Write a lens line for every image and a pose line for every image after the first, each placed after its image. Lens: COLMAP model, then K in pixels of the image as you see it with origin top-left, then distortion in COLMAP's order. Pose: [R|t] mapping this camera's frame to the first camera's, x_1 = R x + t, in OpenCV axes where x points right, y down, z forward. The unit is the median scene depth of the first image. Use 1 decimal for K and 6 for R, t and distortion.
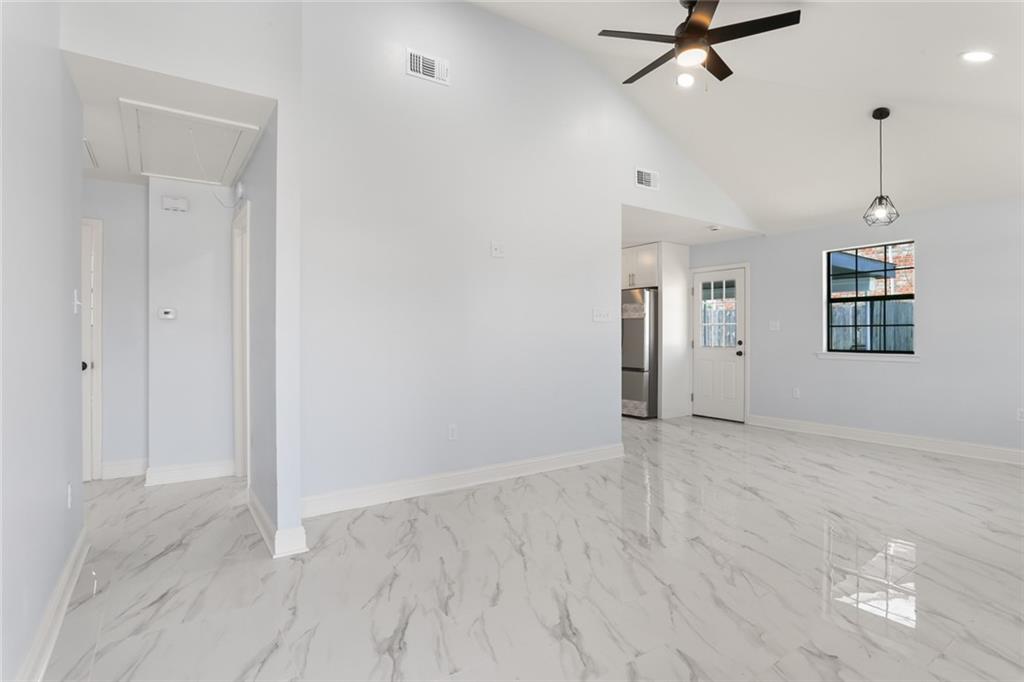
lens RADIAL K [[509.2, 0, 517.0], [0, 509.2, 332.0], [0, 0, 1]] dist [-0.043129, 0.018144]
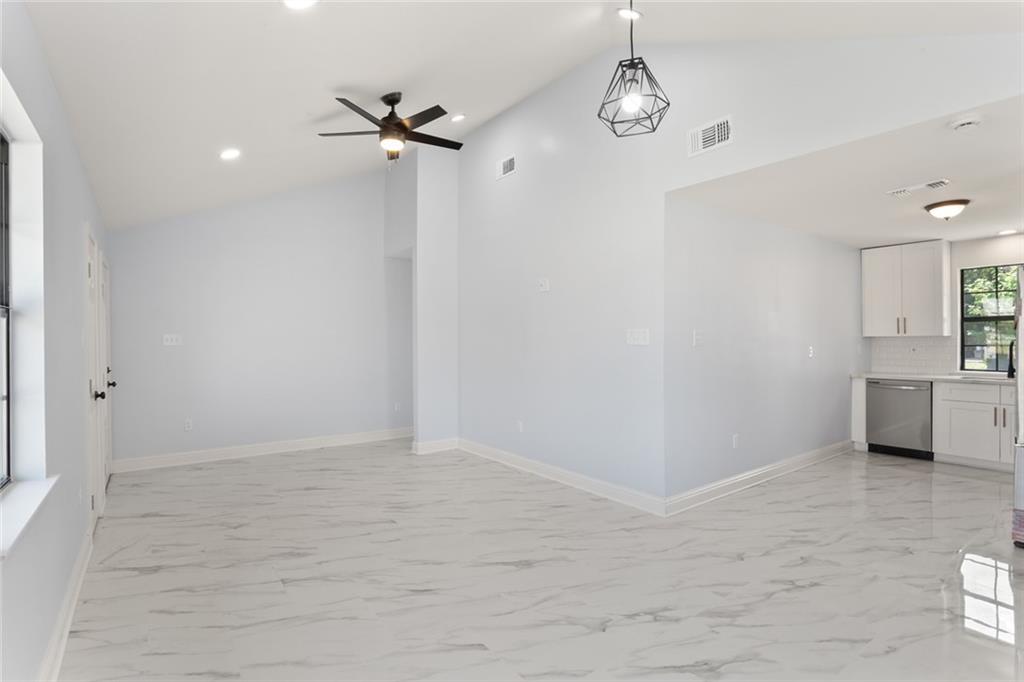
lens RADIAL K [[499.9, 0, 518.5], [0, 499.9, 341.9], [0, 0, 1]] dist [-0.038618, 0.000592]
pose [[0.049720, 0.008494, -0.998727, 1.393486], [0.006240, 0.999942, 0.008815, -0.047875], [0.998744, -0.006670, 0.049664, 1.077019]]
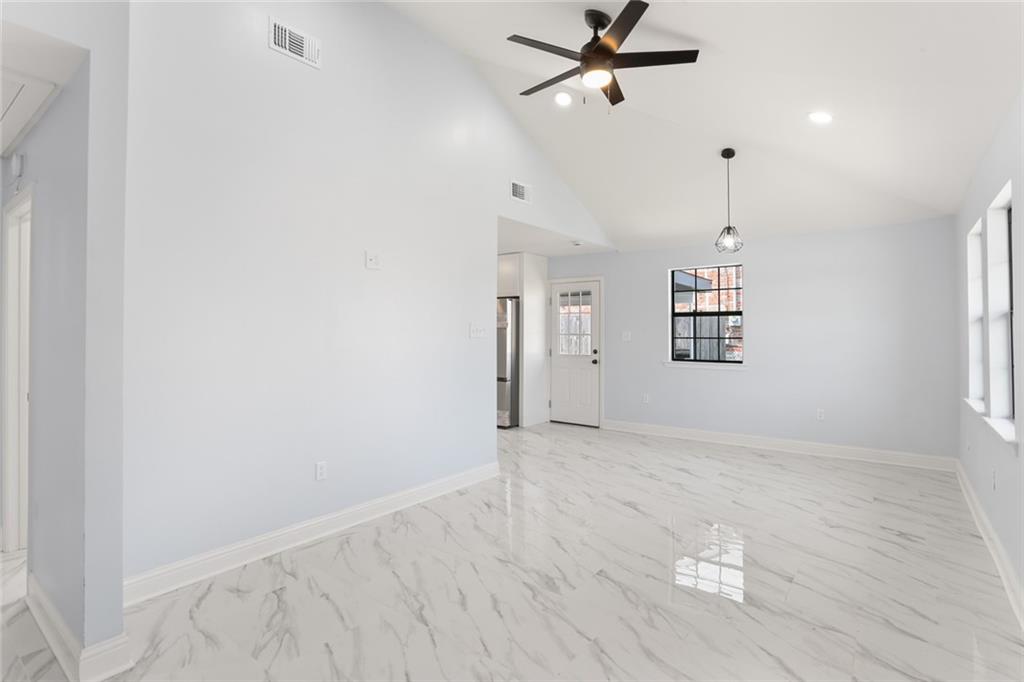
lens RADIAL K [[497.4, 0, 510.3], [0, 497.4, 323.9], [0, 0, 1]] dist [-0.054323, 0.023160]
pose [[0.953228, 0.006198, 0.302190, -0.085616], [-0.003114, 0.999938, -0.010684, -0.050385], [-0.302238, 0.009243, 0.953188, 0.124195]]
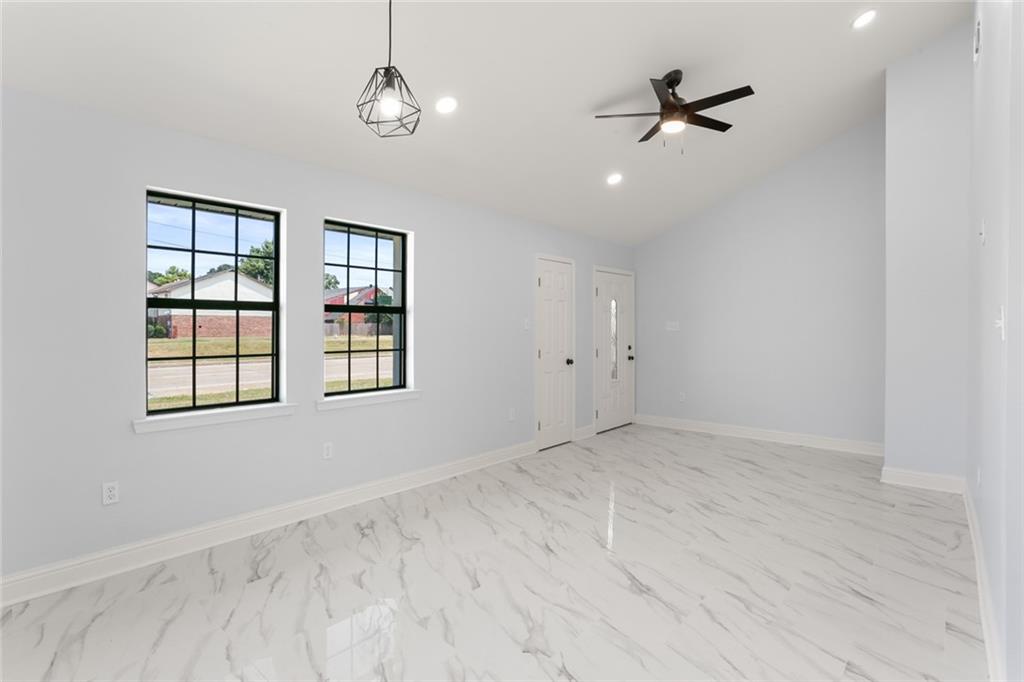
lens RADIAL K [[509.2, 0, 517.0], [0, 509.2, 332.0], [0, 0, 1]] dist [-0.043129, 0.018144]
pose [[-0.965646, 0.001217, -0.259859, 0.897816], [-0.000684, 0.999974, 0.007224, -0.039252], [0.259861, 0.007153, -0.965620, 1.806831]]
